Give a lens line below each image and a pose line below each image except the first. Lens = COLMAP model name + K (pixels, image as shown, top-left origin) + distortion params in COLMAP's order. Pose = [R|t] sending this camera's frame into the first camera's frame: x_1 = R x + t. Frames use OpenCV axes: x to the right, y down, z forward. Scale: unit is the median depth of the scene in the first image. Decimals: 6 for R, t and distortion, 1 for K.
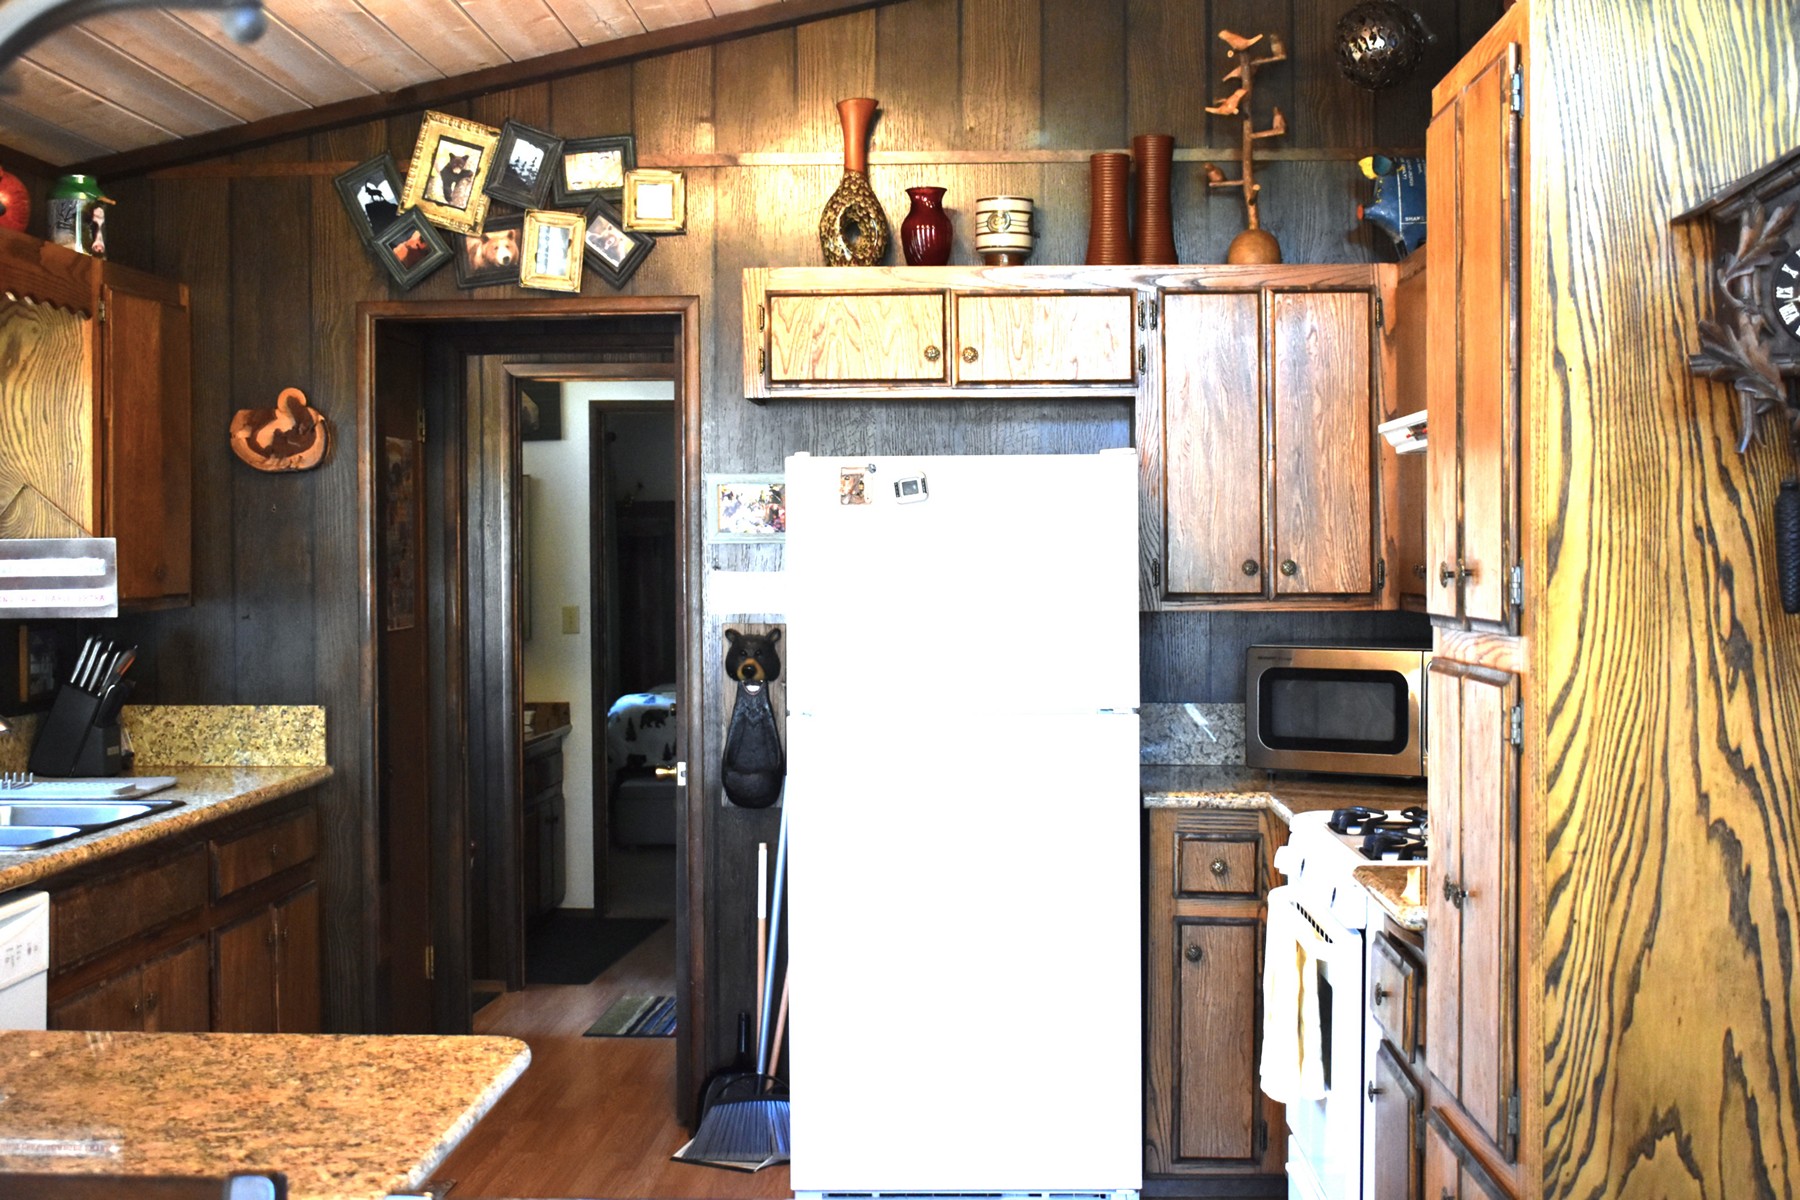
lens RADIAL K [[2271.2, 0, 900.0], [0, 2271.2, 600.0], [0, 0, 1]] dist [-0.027257, -0.052394]
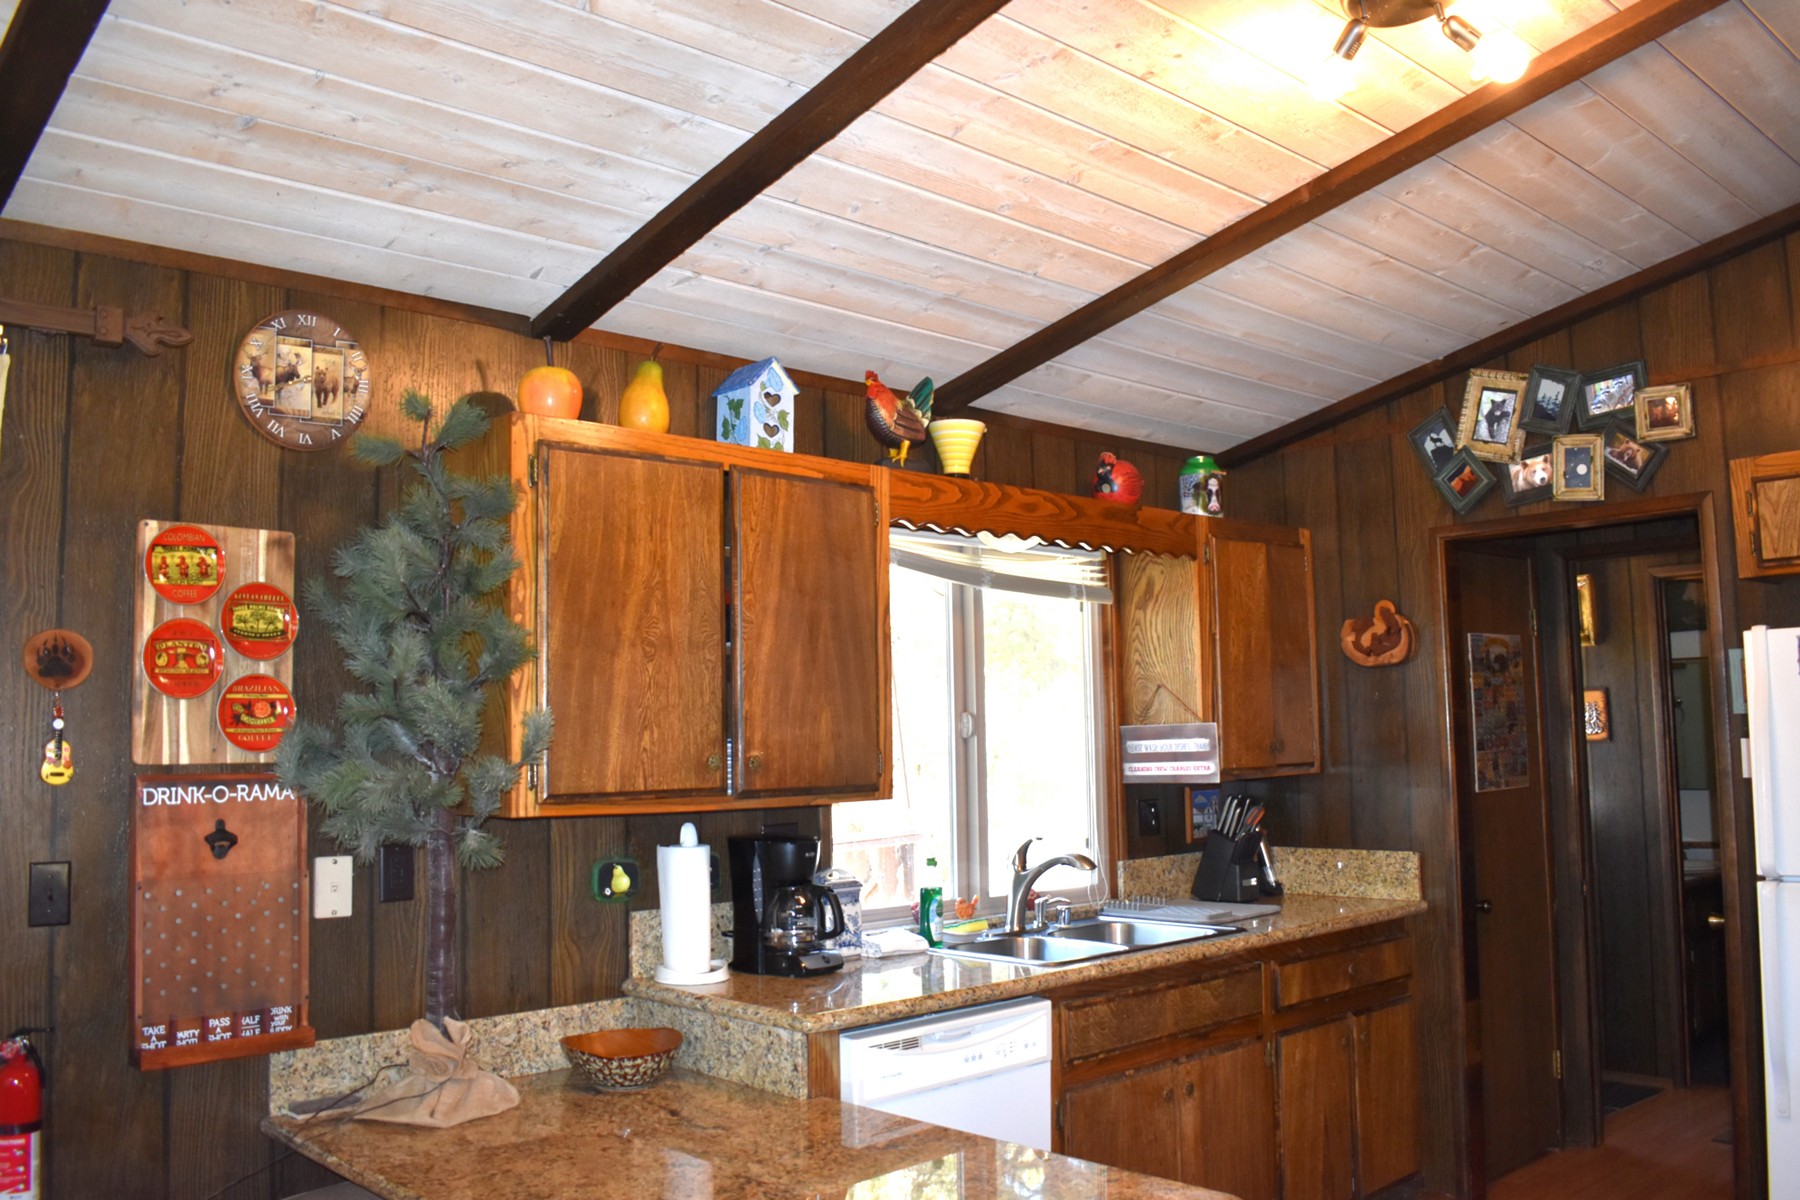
lens RADIAL K [[1488.7, 0, 900.0], [0, 1488.7, 600.0], [0, 0, 1]] dist [-0.087759, -0.002782]
pose [[0.713403, -0.074797, -0.696751, 0.130728], [0.002432, 0.994545, -0.104275, -0.008726], [0.700750, 0.072696, 0.709693, 0.247480]]
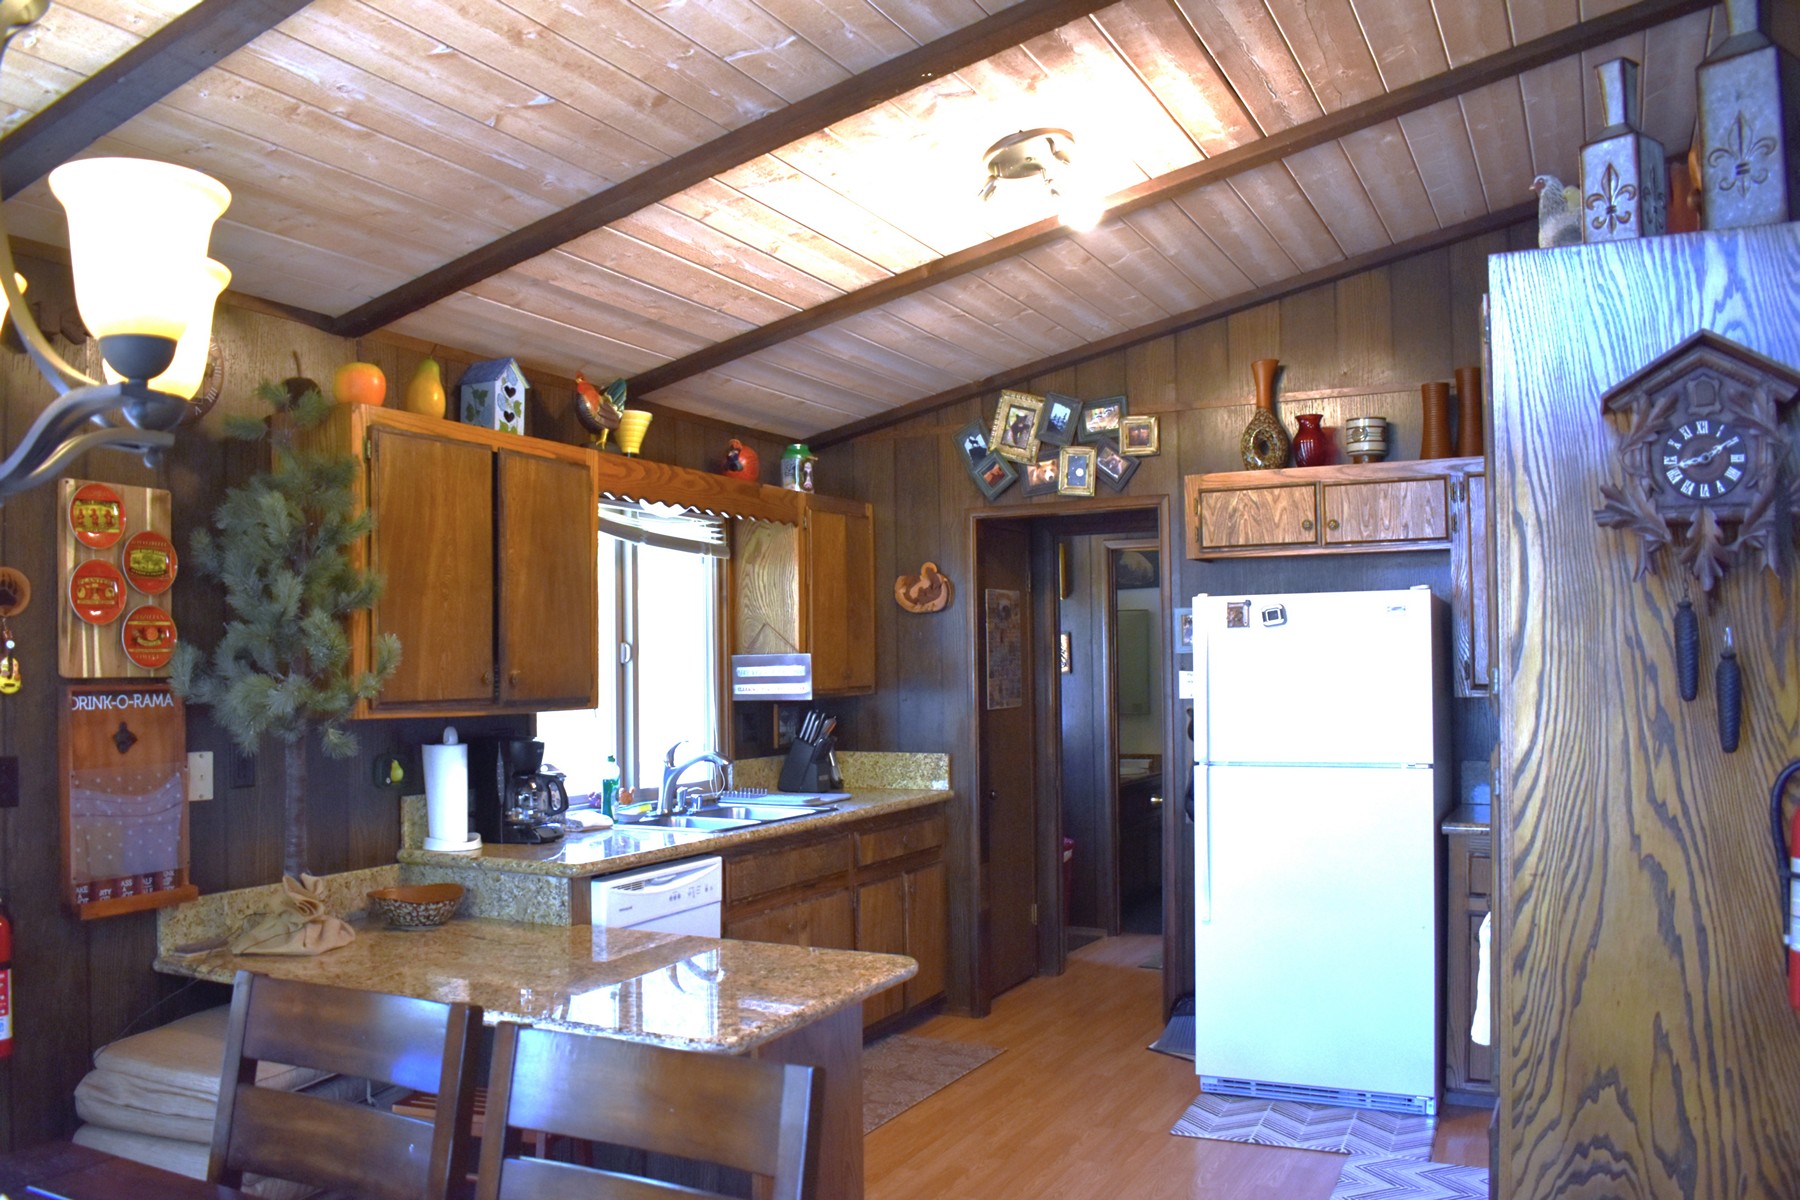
lens RADIAL K [[1439.5, 0, 855.5], [0, 1439.5, 646.5], [0, 0, 1]] dist [-0.087468, 0.006437]
pose [[0.904729, -0.012209, -0.425812, 0.149467], [-0.000140, 0.999581, -0.028958, -0.001112], [0.425987, 0.026259, 0.904348, 0.024900]]
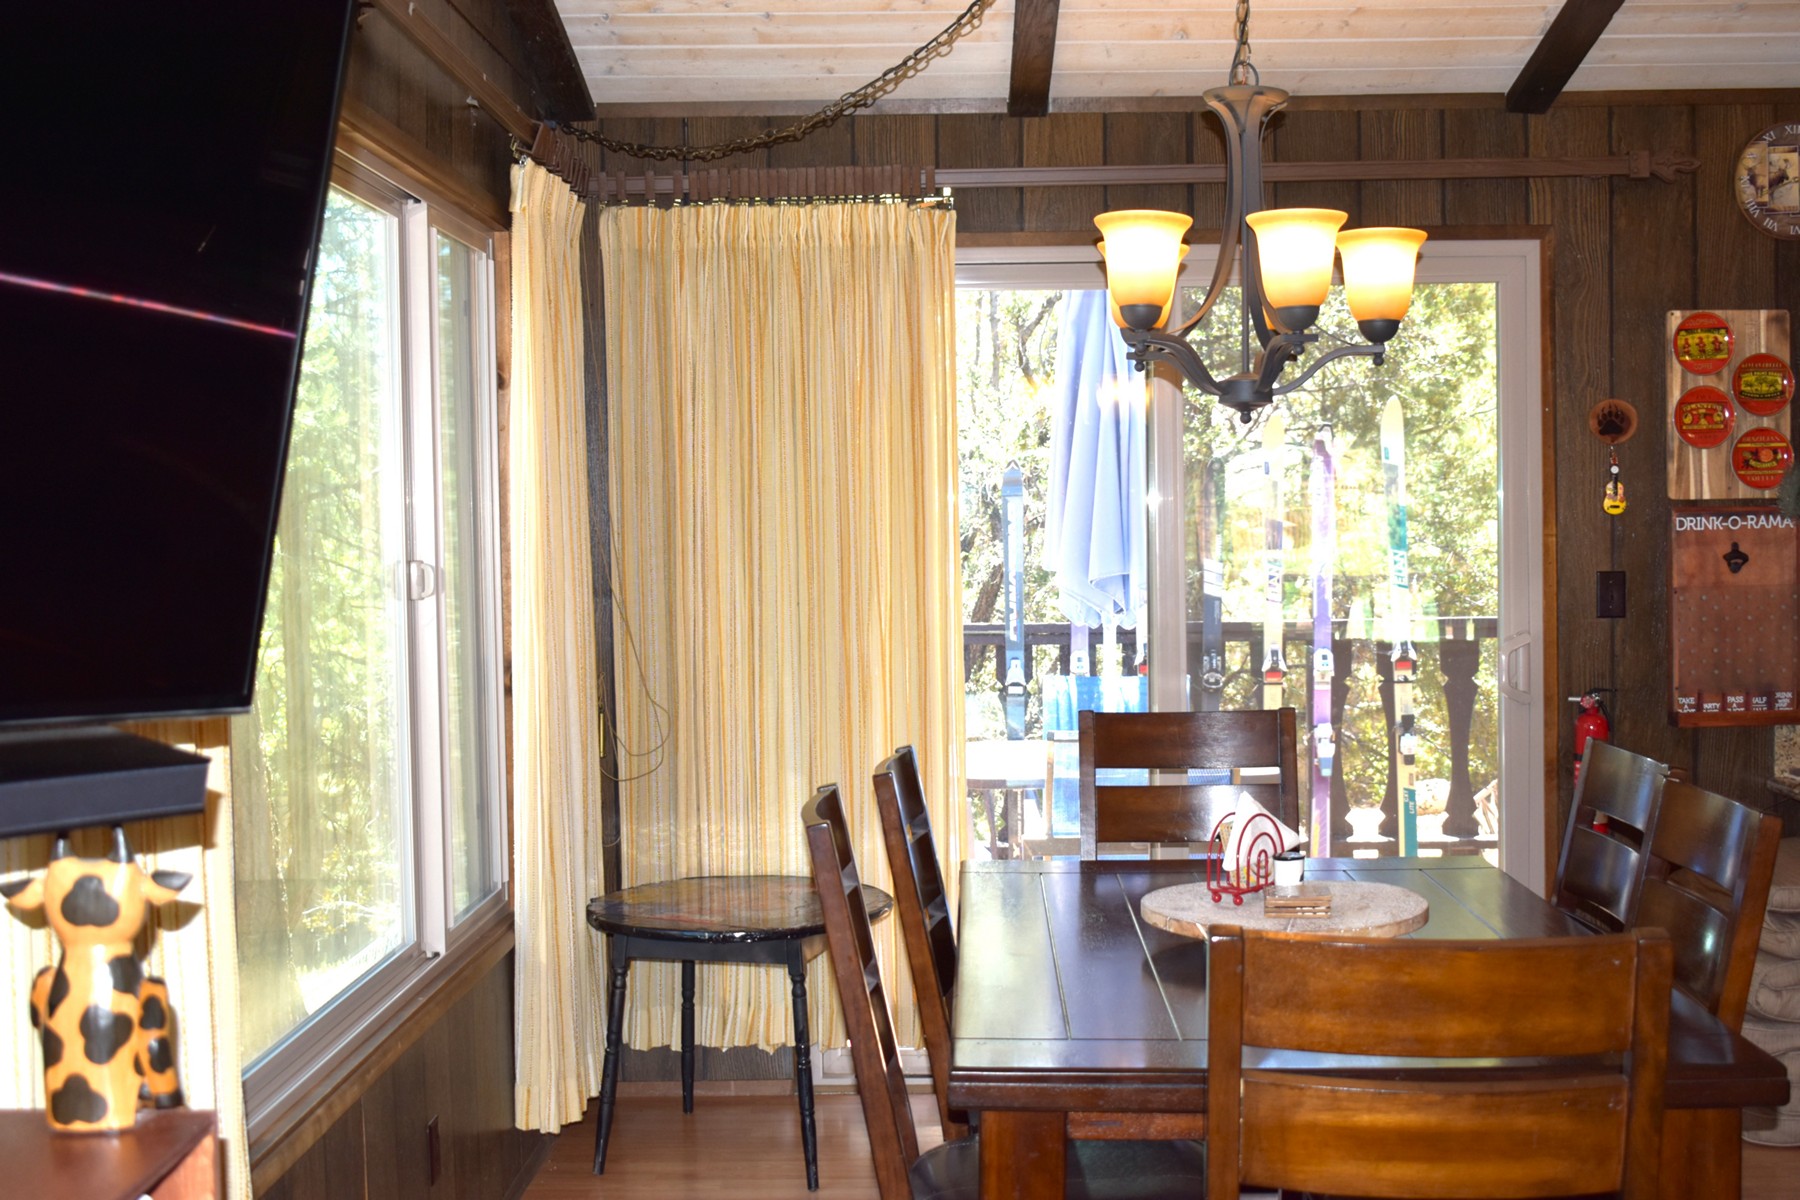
lens RADIAL K [[2271.2, 0, 900.0], [0, 2271.2, 600.0], [0, 0, 1]] dist [-0.027257, -0.052394]
pose [[0.030229, 0.040425, -0.998725, 0.607875], [-0.002052, 0.999182, 0.040381, -0.000220], [0.999541, 0.000829, 0.030287, 0.040769]]
